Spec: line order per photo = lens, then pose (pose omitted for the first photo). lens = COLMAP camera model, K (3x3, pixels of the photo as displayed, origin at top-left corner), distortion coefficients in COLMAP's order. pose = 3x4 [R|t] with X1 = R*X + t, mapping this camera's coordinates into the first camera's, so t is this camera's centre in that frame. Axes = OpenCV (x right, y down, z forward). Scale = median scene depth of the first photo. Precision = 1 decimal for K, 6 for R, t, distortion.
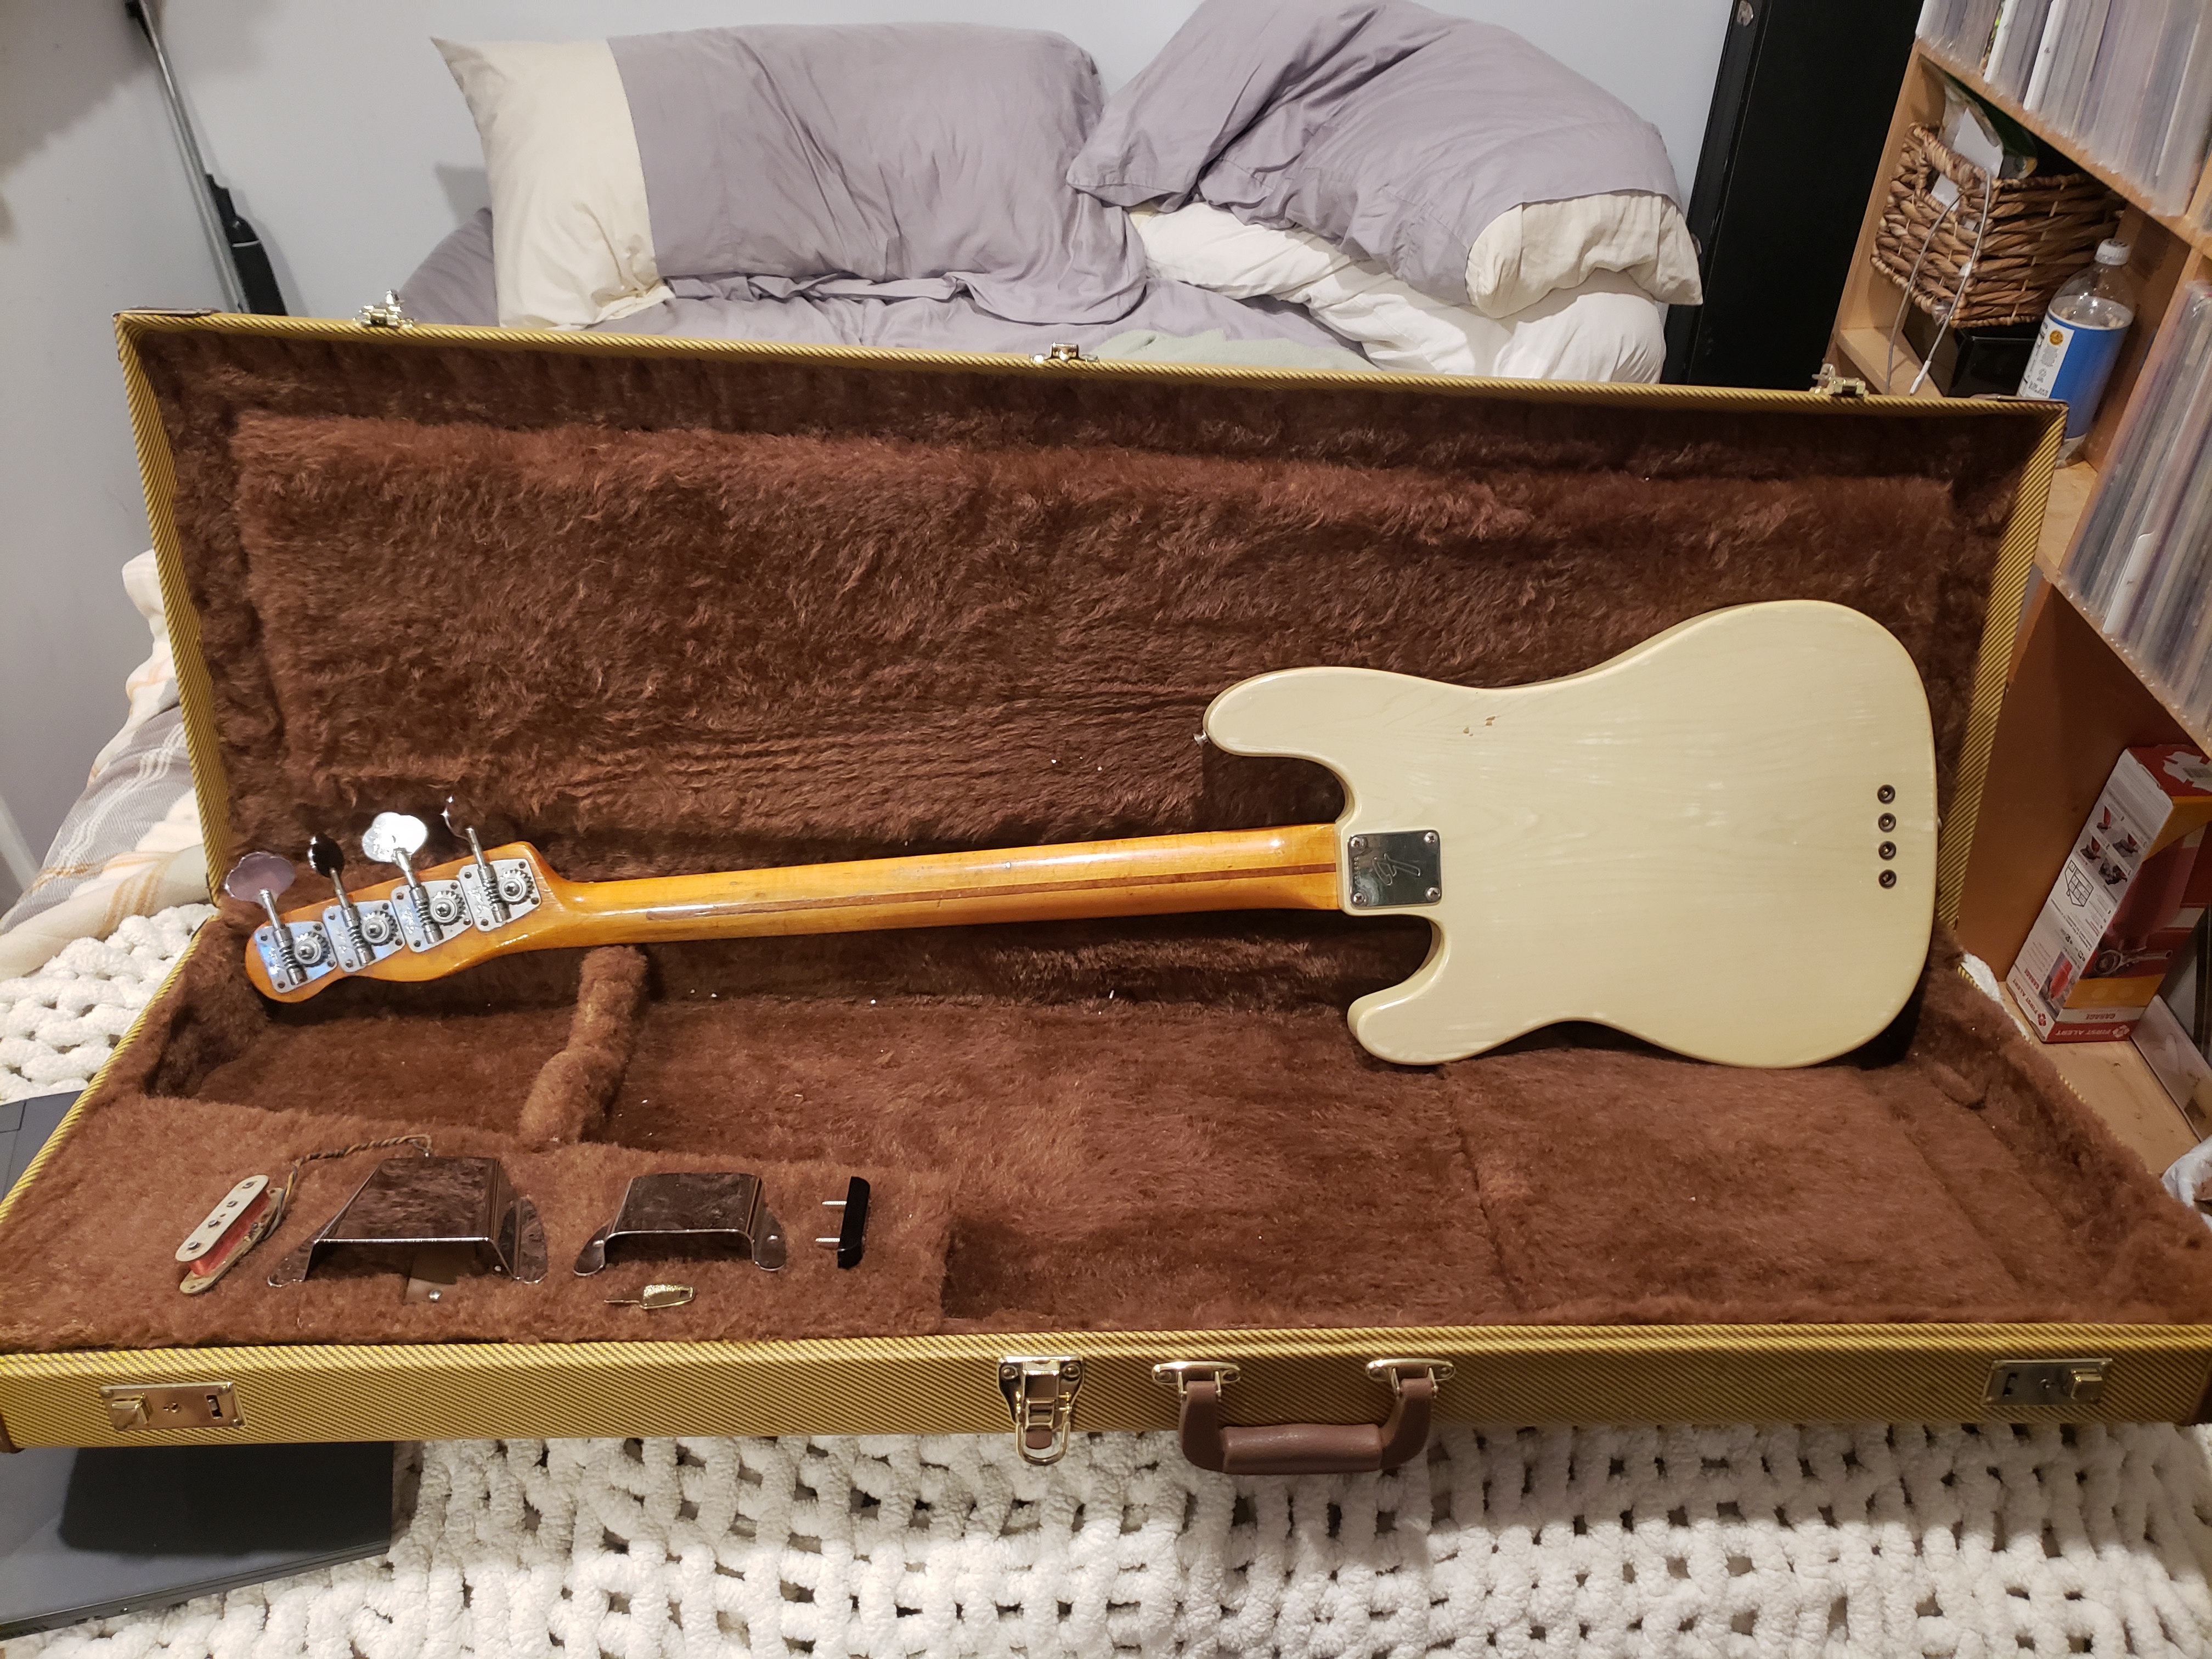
lens RADIAL K [[1678.3, 0, 1249.8], [0, 1678.3, 839.9], [0, 0, 1]] dist [0.016850, -0.002644]
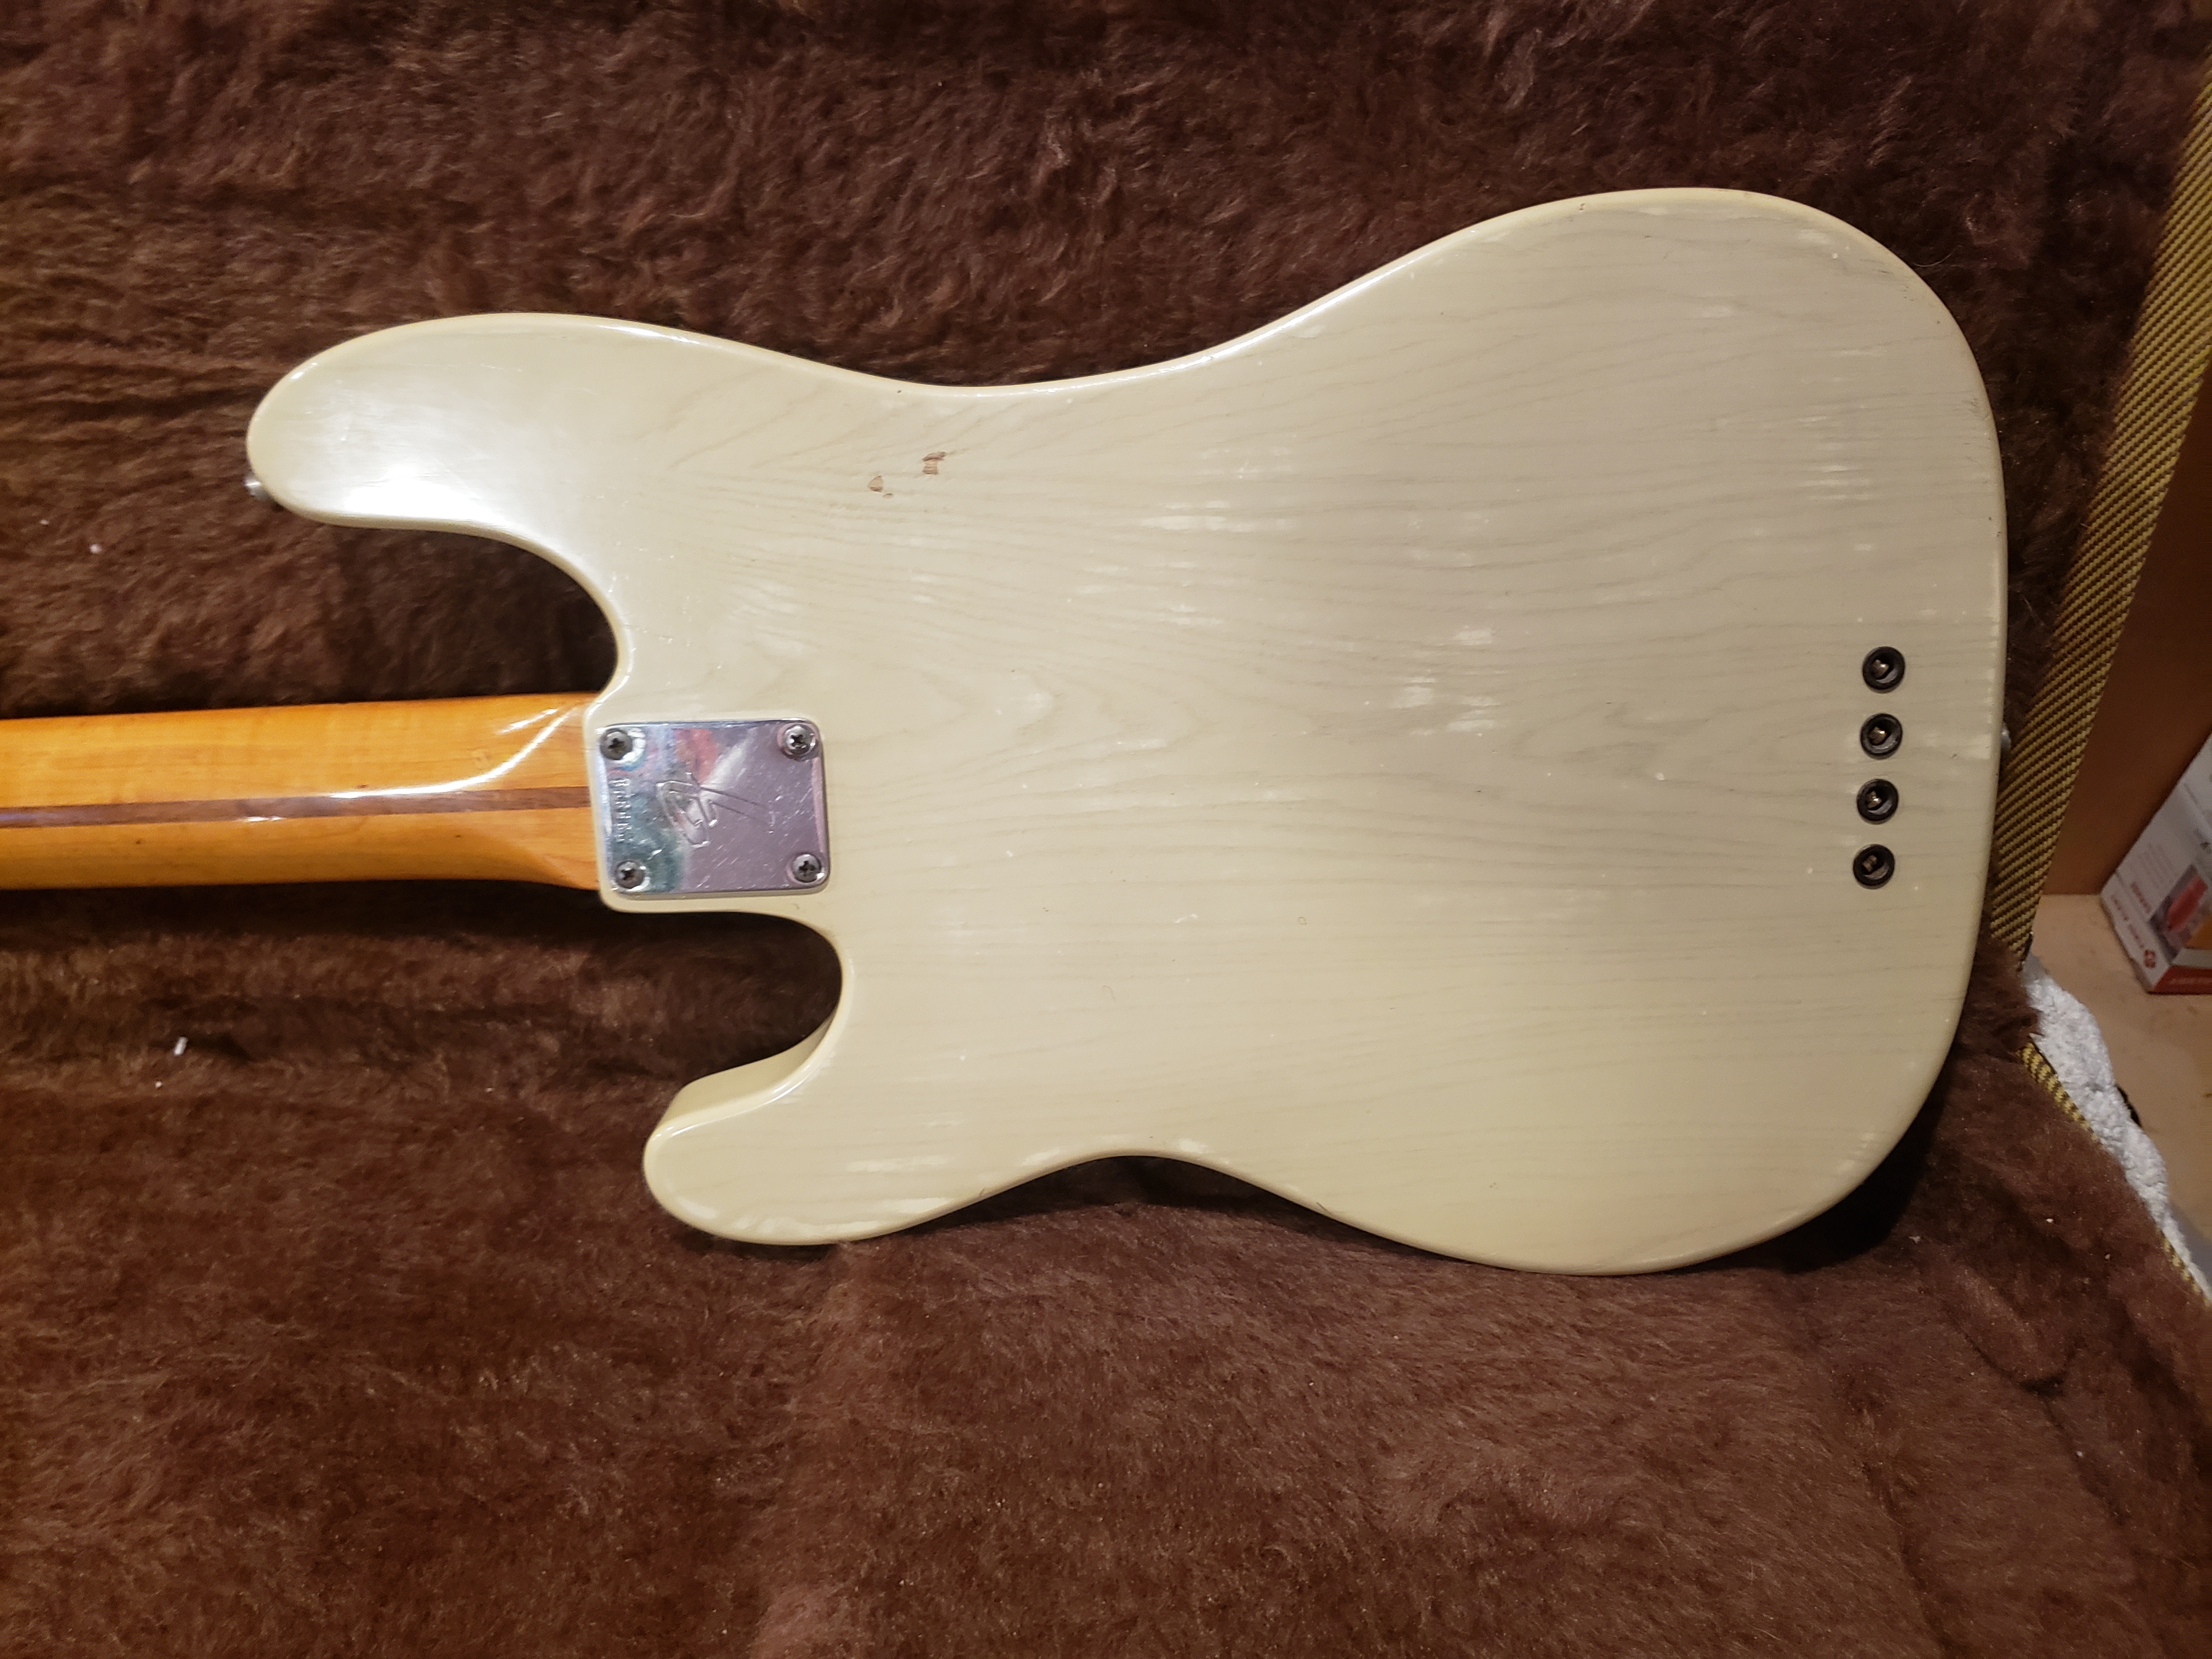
lens RADIAL K [[1691.8, 0, 1284.2], [0, 1691.8, 835.5], [0, 0, 1]] dist [0.056875, -0.069923]
pose [[0.998984, 0.036707, -0.026158, 0.239172], [-0.034111, 0.995025, 0.093603, -0.020483], [0.029464, -0.092615, 0.995266, 0.561206]]
